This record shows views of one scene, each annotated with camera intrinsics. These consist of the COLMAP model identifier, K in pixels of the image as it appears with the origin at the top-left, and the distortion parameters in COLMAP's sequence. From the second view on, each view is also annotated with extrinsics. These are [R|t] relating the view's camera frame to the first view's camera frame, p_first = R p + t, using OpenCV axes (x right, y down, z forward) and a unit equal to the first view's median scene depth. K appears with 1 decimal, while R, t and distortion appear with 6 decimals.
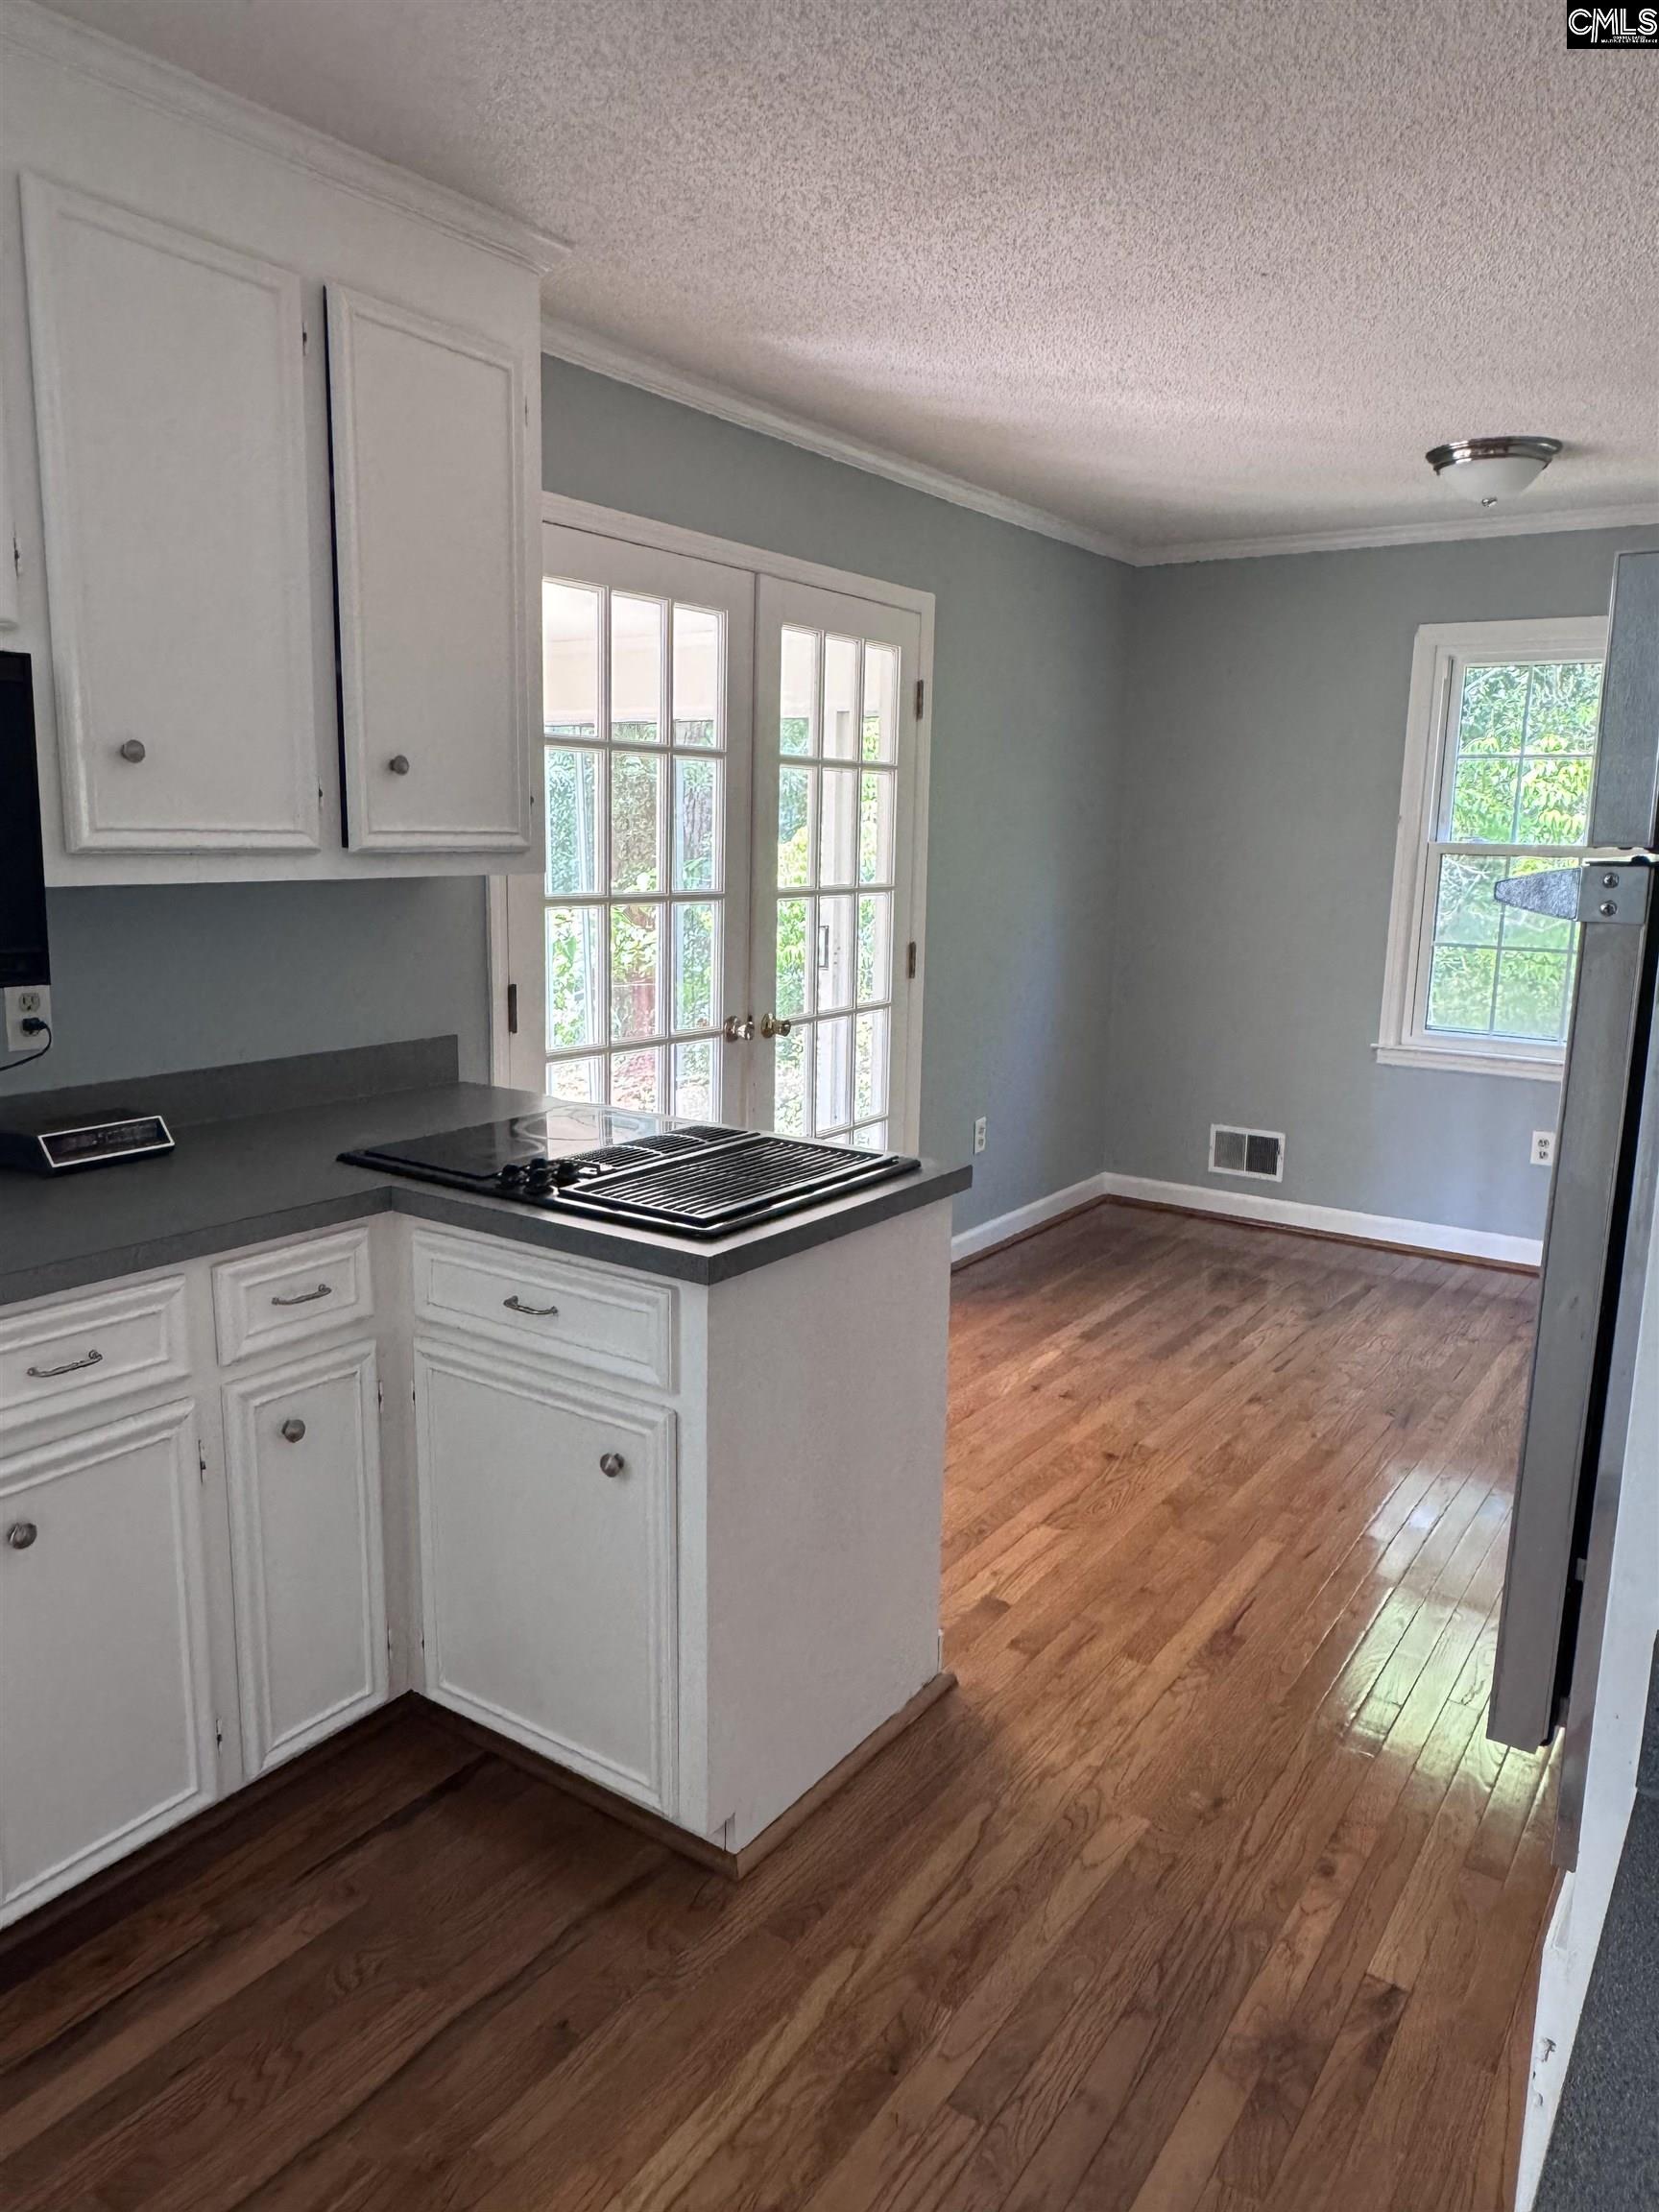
lens RADIAL K [[1491.8, 0, 827.4], [0, 1491.8, 1110.9], [0, 0, 1]] dist [-0.000125, 0.001741]
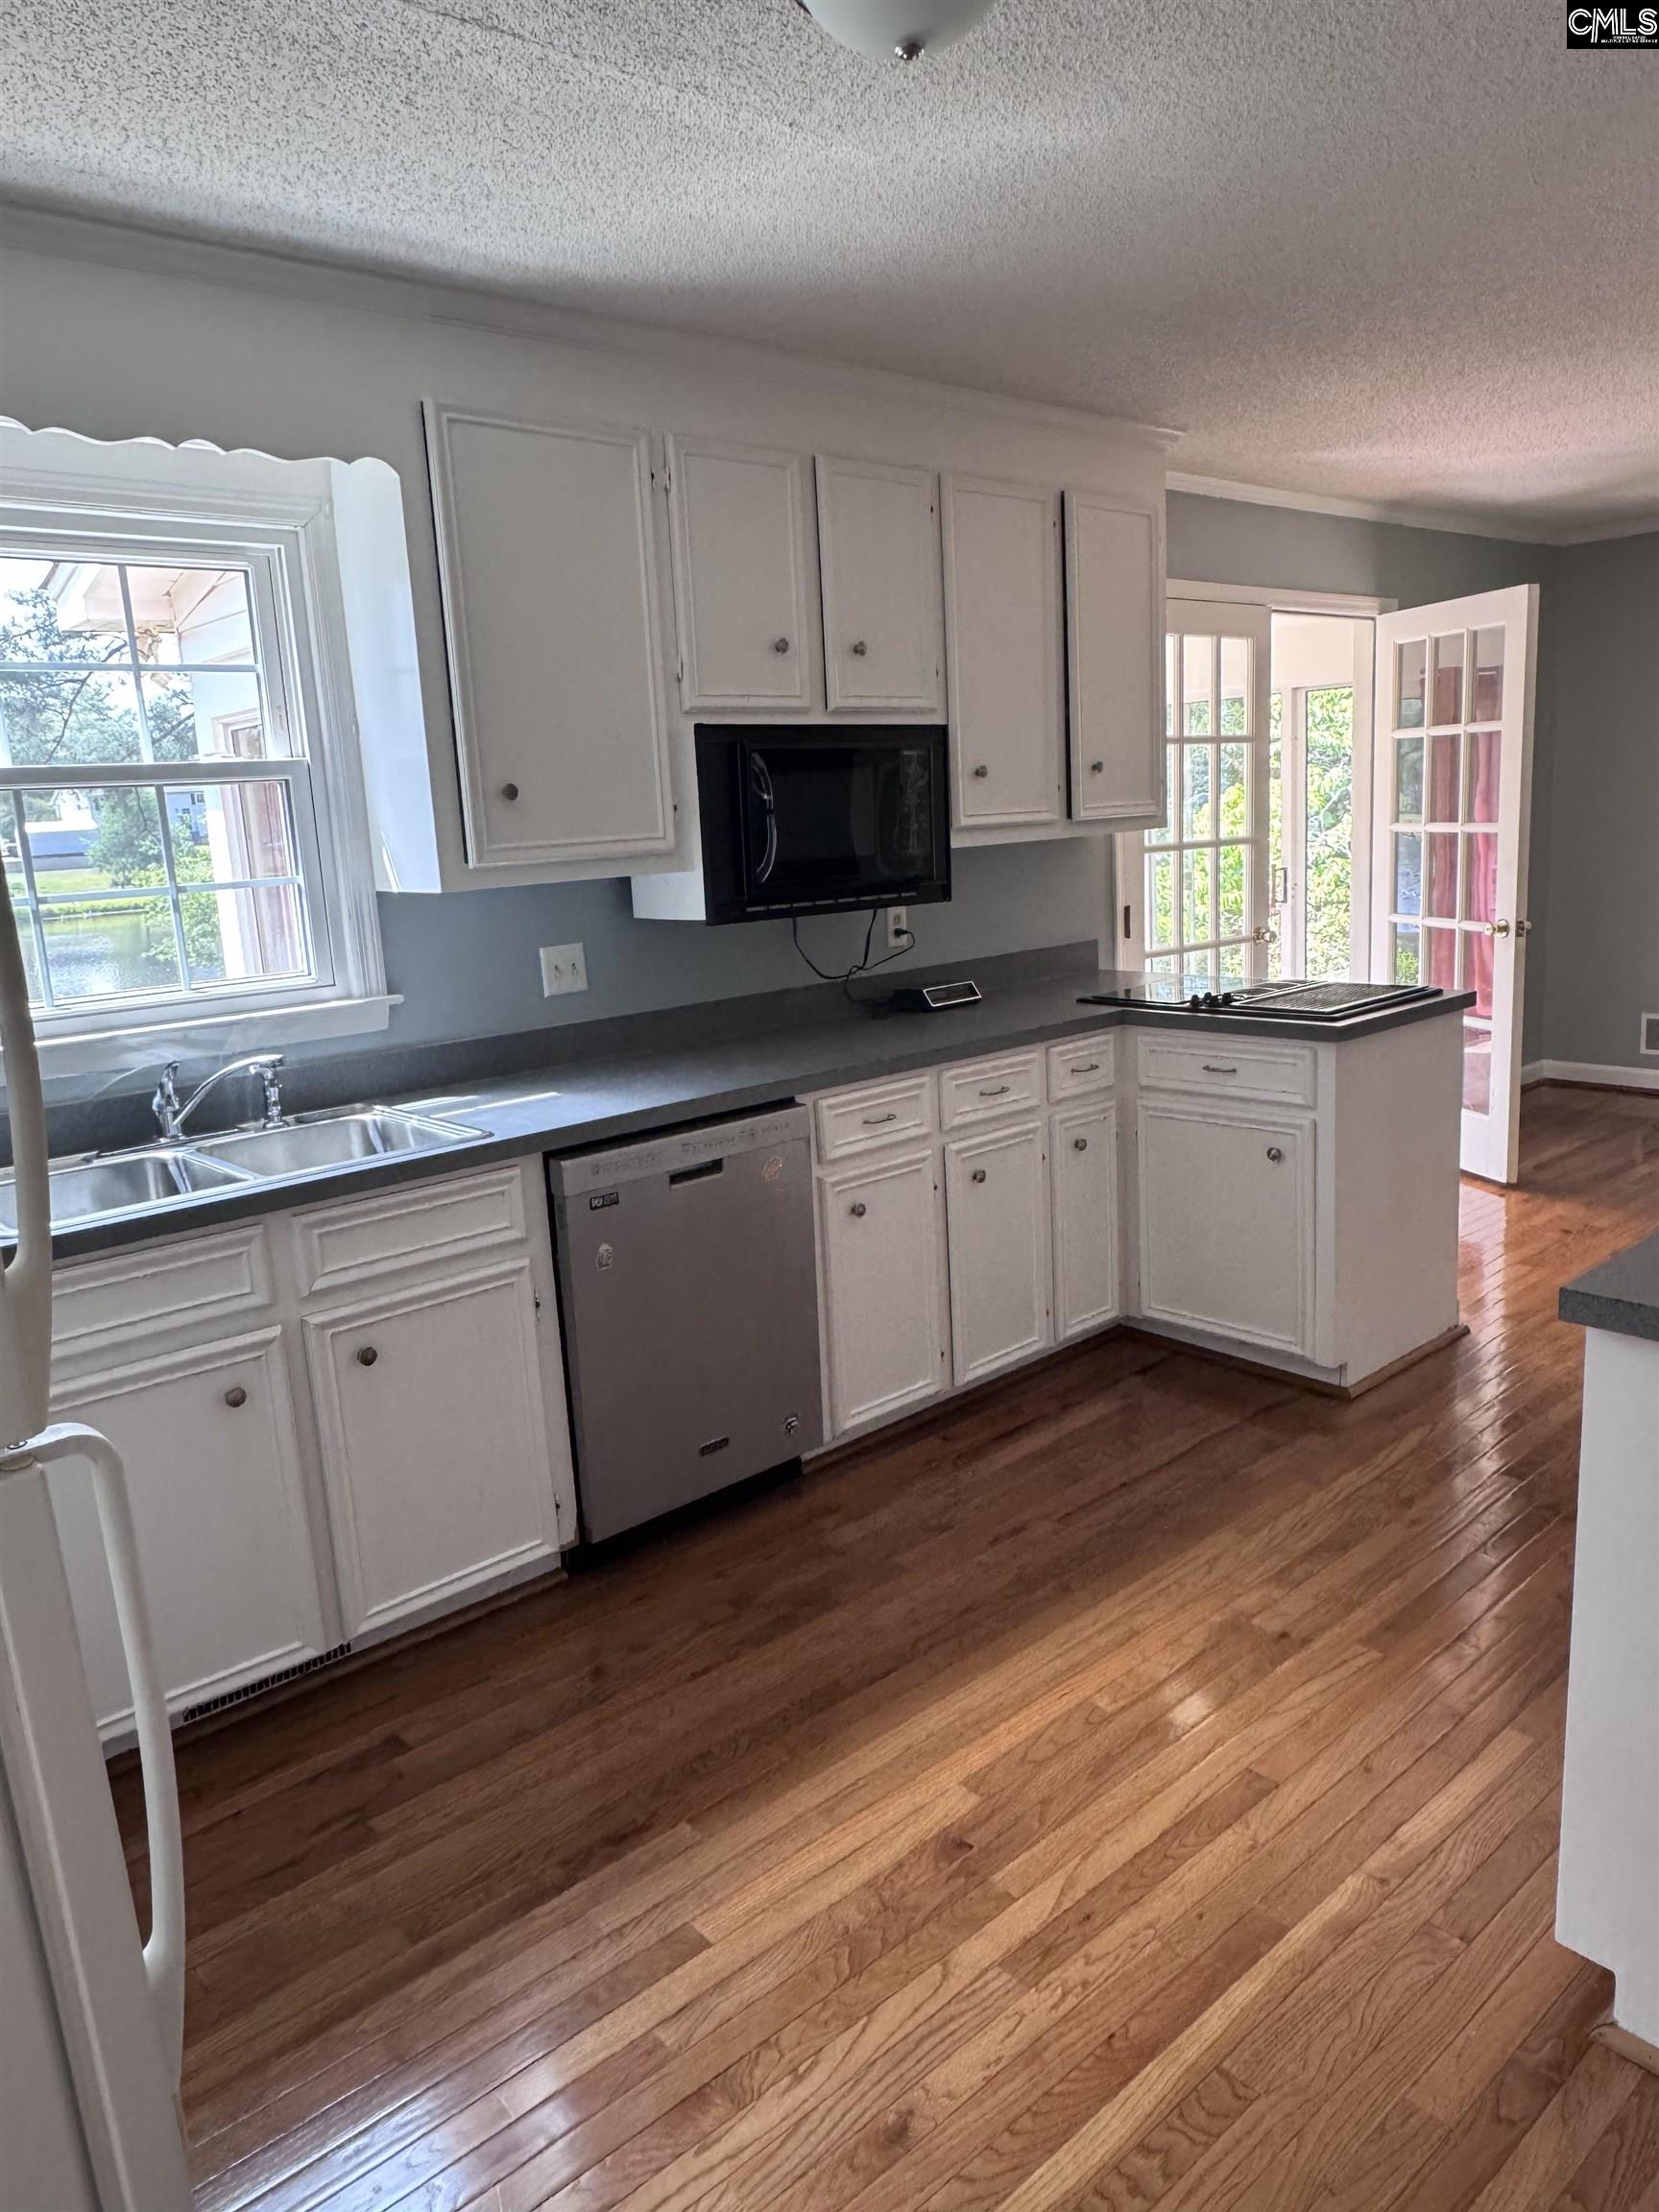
lens RADIAL K [[1491.8, 0, 826.1], [0, 1491.8, 1098.9], [0, 0, 1]] dist [-0.000125, 0.001741]
pose [[0.969073, -0.024195, -0.245586, -0.192099], [0.026744, 0.999617, 0.007048, 0.124371], [0.245322, -0.013398, 0.969349, -0.727649]]
